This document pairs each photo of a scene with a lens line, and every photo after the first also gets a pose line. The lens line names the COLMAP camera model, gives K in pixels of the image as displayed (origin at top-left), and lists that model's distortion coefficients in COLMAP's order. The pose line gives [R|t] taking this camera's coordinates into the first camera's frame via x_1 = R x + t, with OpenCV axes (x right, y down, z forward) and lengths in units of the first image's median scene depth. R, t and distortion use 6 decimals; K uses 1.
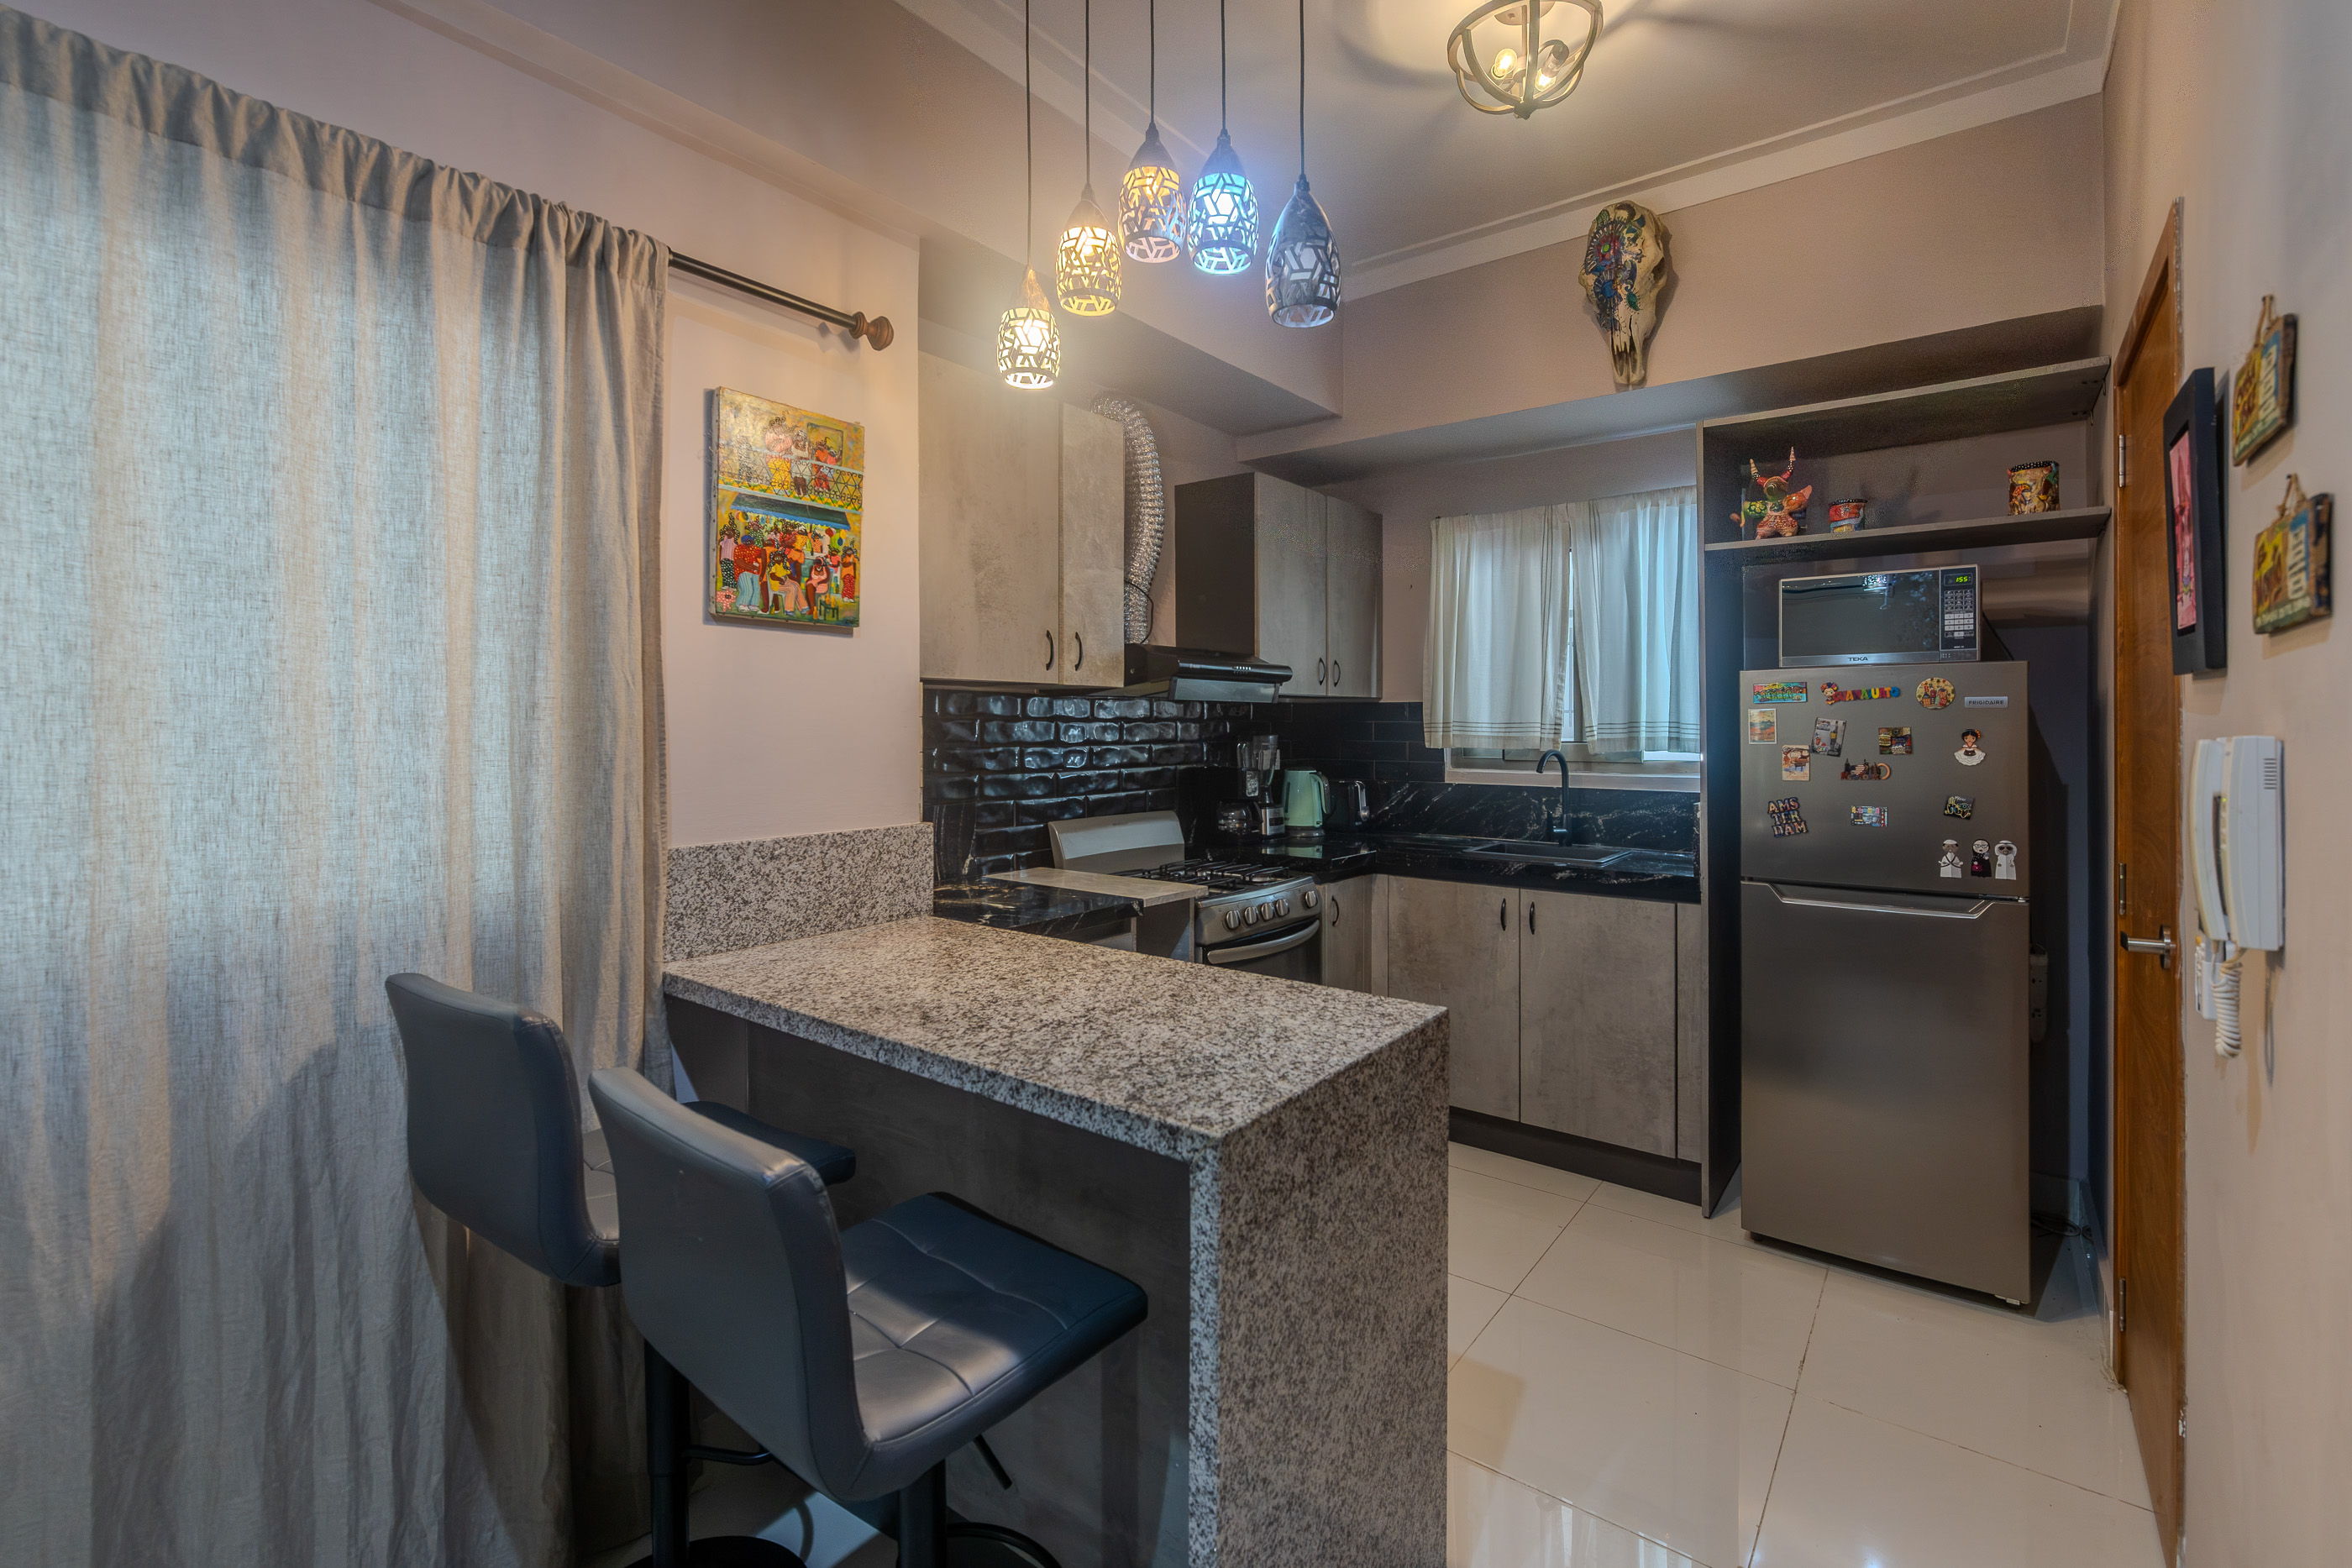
lens RADIAL K [[1034.3, 0, 1193.0], [0, 1034.3, 729.7], [0, 0, 1]] dist [-0.000823, -0.000435]
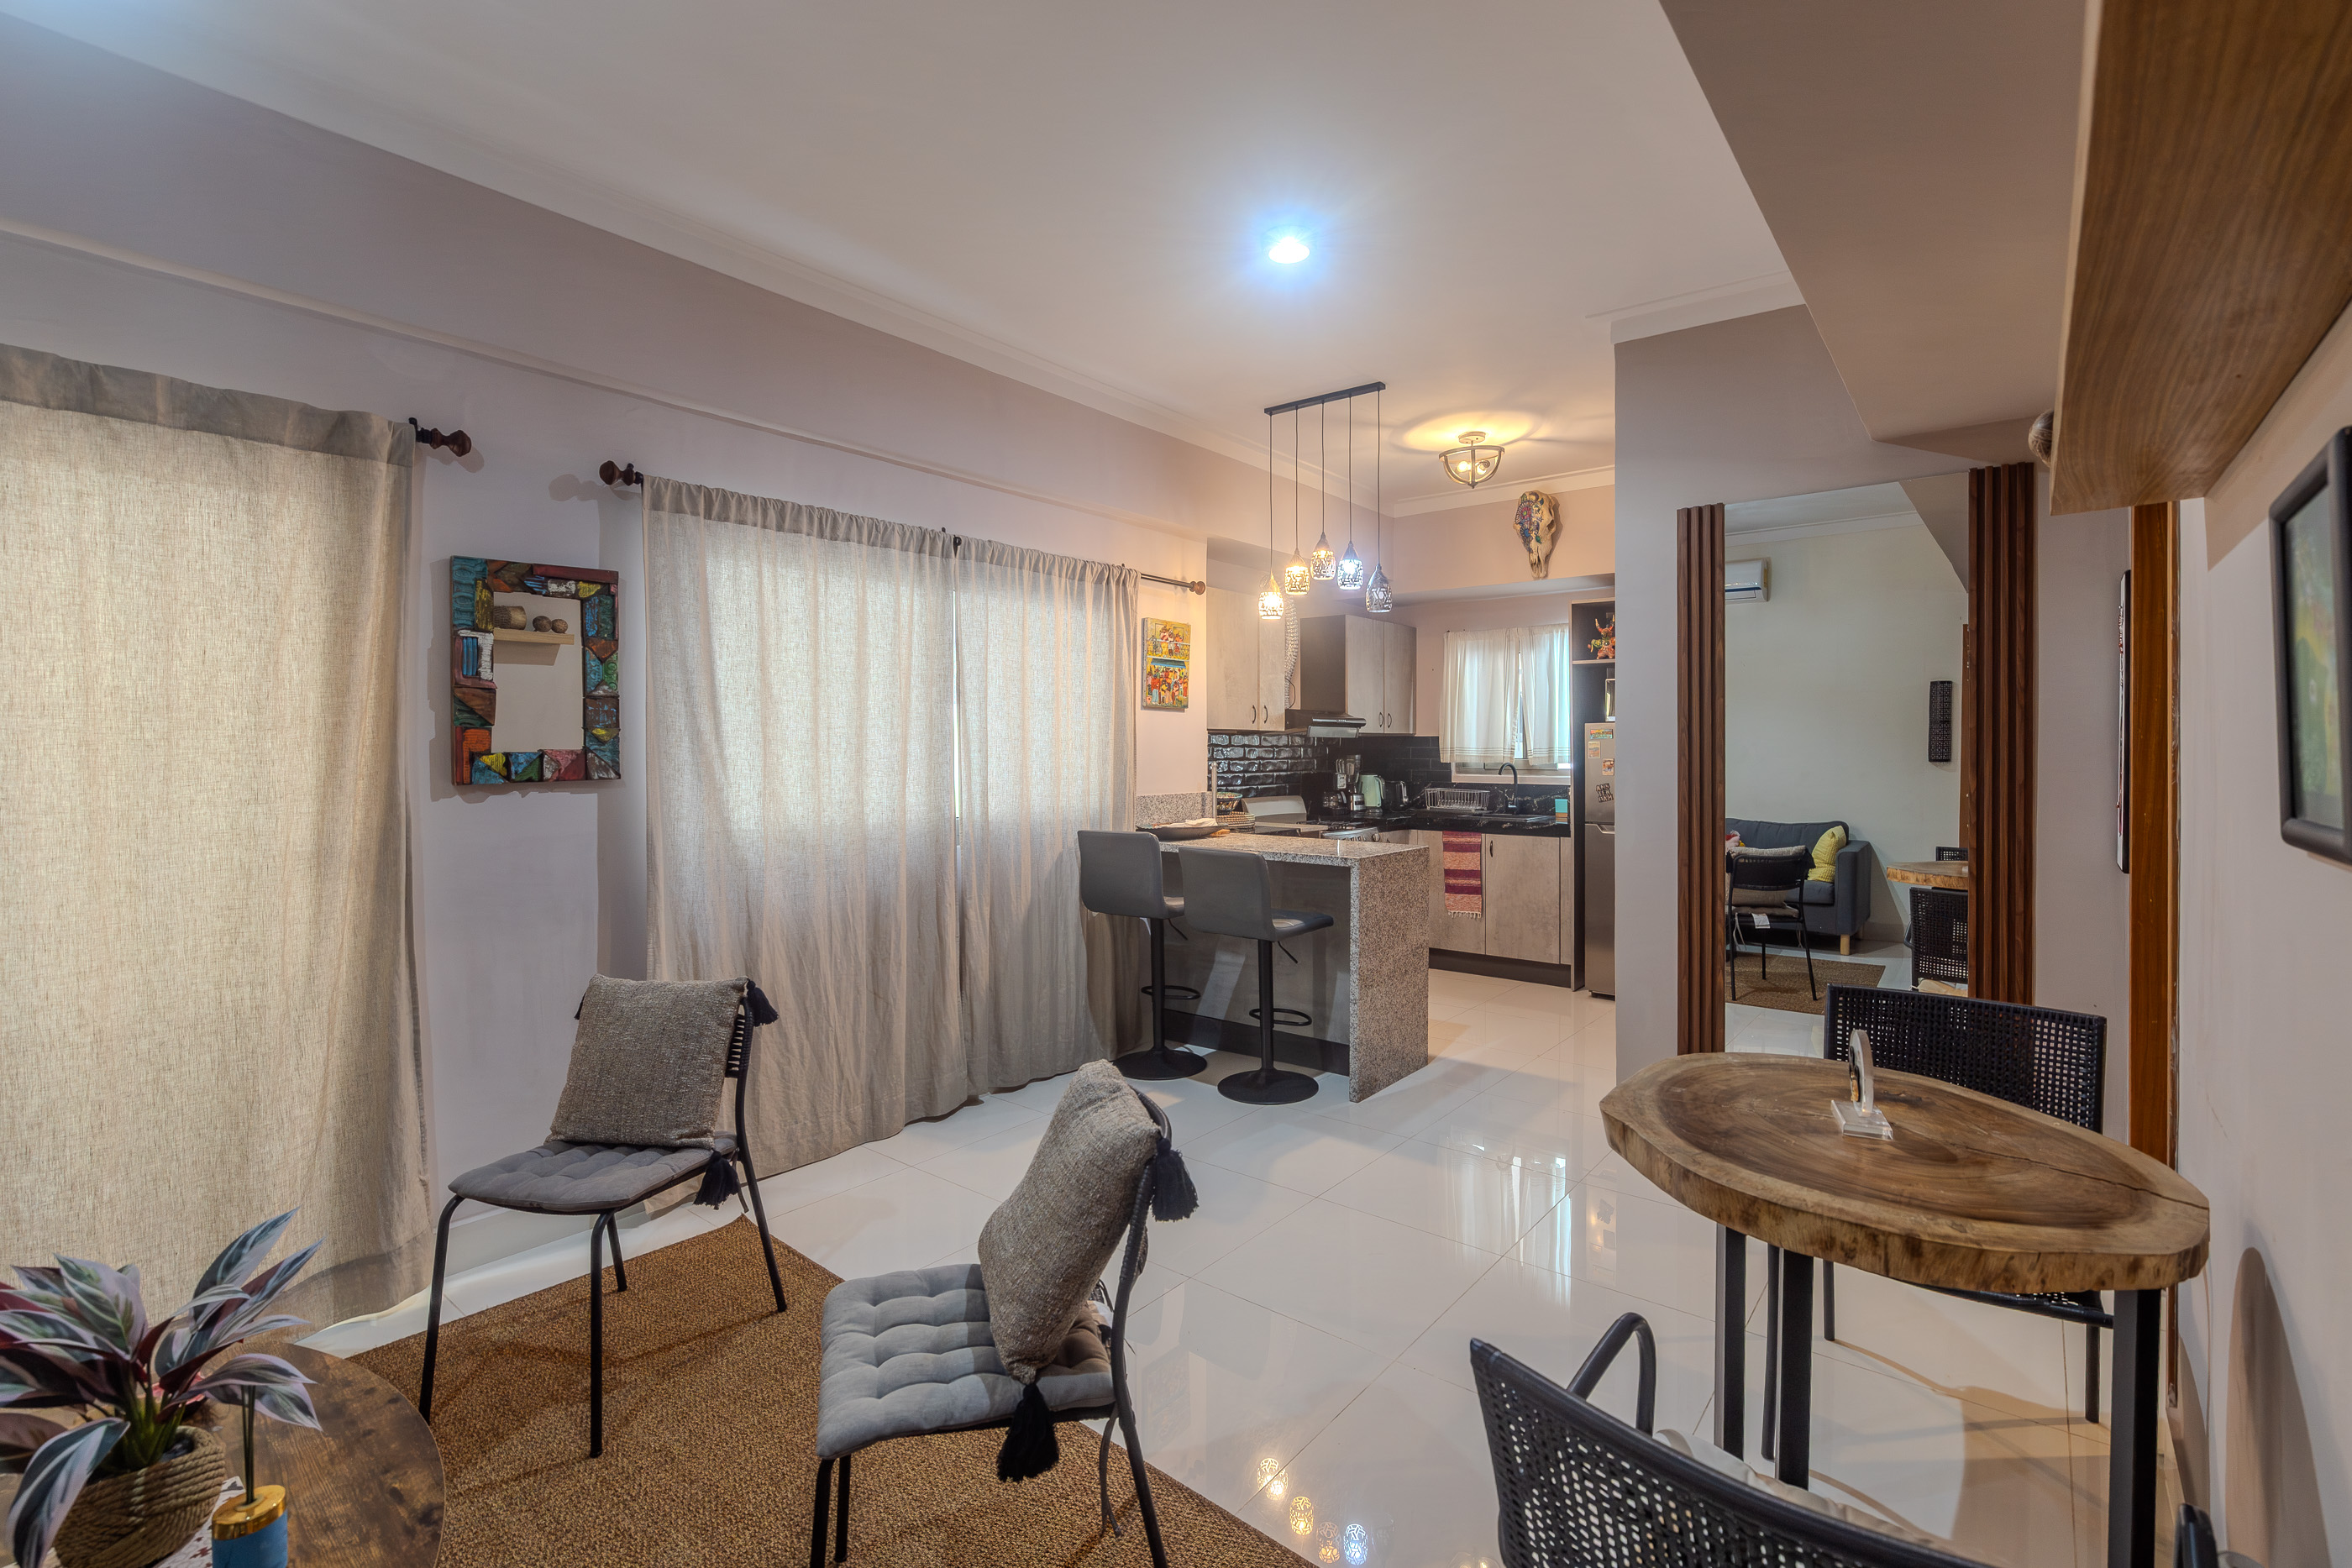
lens RADIAL K [[1034.3, 0, 1172.0], [0, 1034.3, 754.9], [0, 0, 1]] dist [-0.000823, -0.000435]
pose [[0.997719, 0.000706, -0.067506, -0.150497], [-0.000709, 1.000000, -0.000014, 0.006707], [0.067506, 0.000062, 0.997719, -1.053385]]
